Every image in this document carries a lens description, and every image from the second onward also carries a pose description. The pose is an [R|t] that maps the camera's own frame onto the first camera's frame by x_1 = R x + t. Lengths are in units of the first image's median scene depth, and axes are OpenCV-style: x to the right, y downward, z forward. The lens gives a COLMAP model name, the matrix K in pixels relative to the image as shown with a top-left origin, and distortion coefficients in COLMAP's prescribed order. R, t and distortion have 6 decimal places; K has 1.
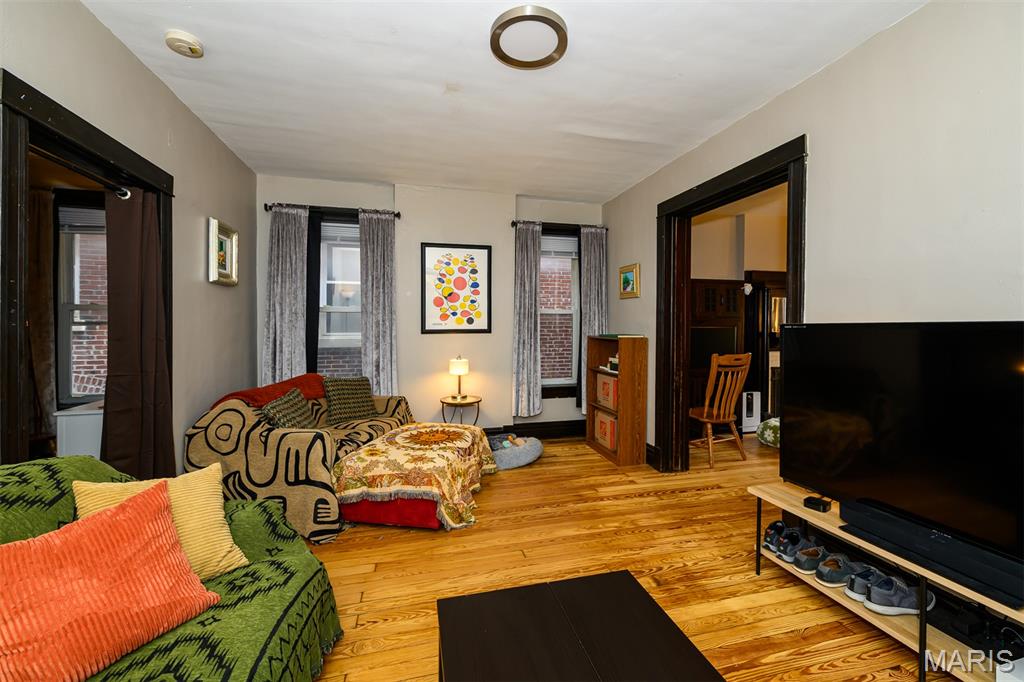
lens RADIAL K [[413.7, 0, 511.8], [0, 413.7, 326.0], [0, 0, 1]] dist [-0.002302, -0.000429]
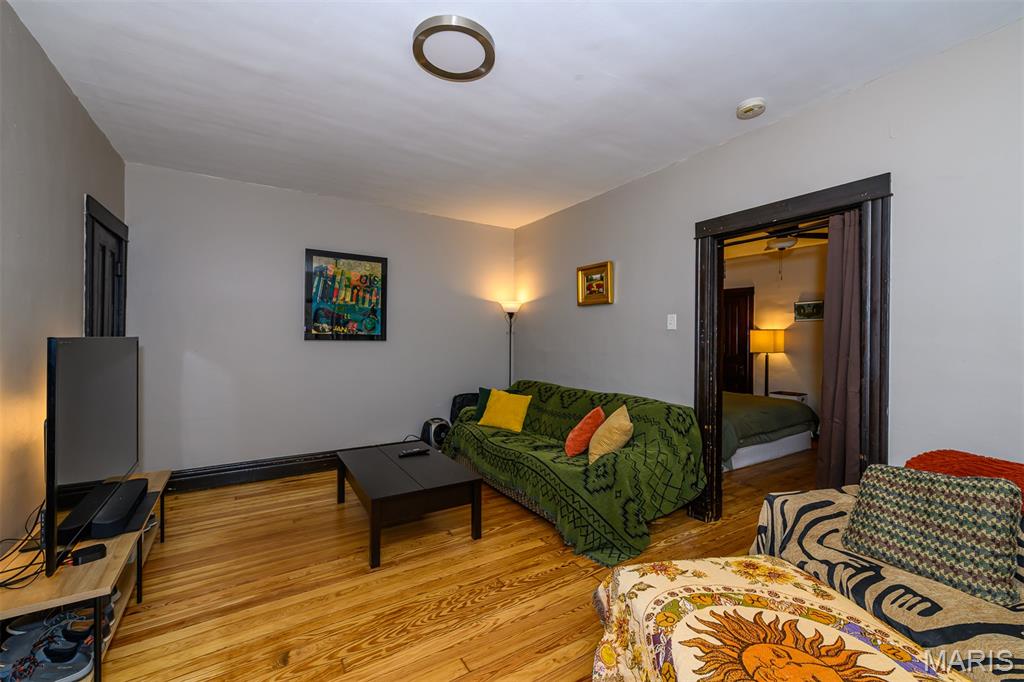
lens RADIAL K [[421.2, 0, 512.0], [0, 421.2, 341.0], [0, 0, 1]] dist [0.000200, 0.000102]
pose [[-0.952830, -0.009598, -0.303353, 0.093418], [-0.009568, 0.999953, -0.001585, 0.005175], [0.303354, 0.001392, -0.952877, 0.910555]]
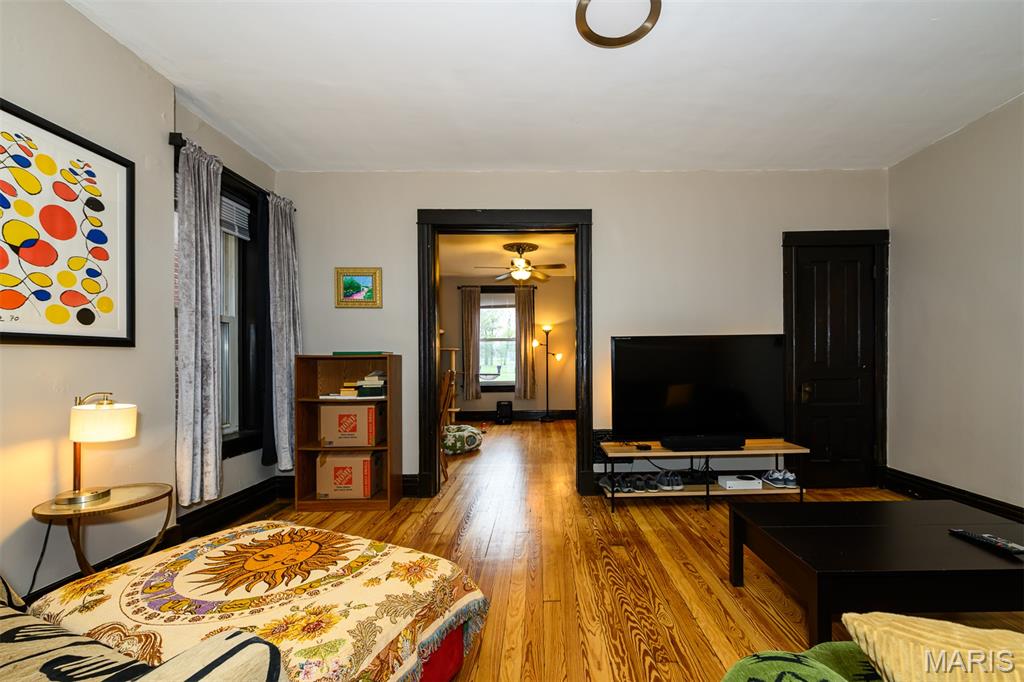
lens RADIAL K [[420.9, 0, 550.7], [0, 420.9, 359.2], [0, 0, 1]] dist [0.013864, -0.000239]
pose [[0.229769, -0.001183, 0.973244, -0.425686], [0.009678, 0.999953, -0.001070, 0.036935], [-0.973197, 0.009665, 0.229769, 0.432234]]
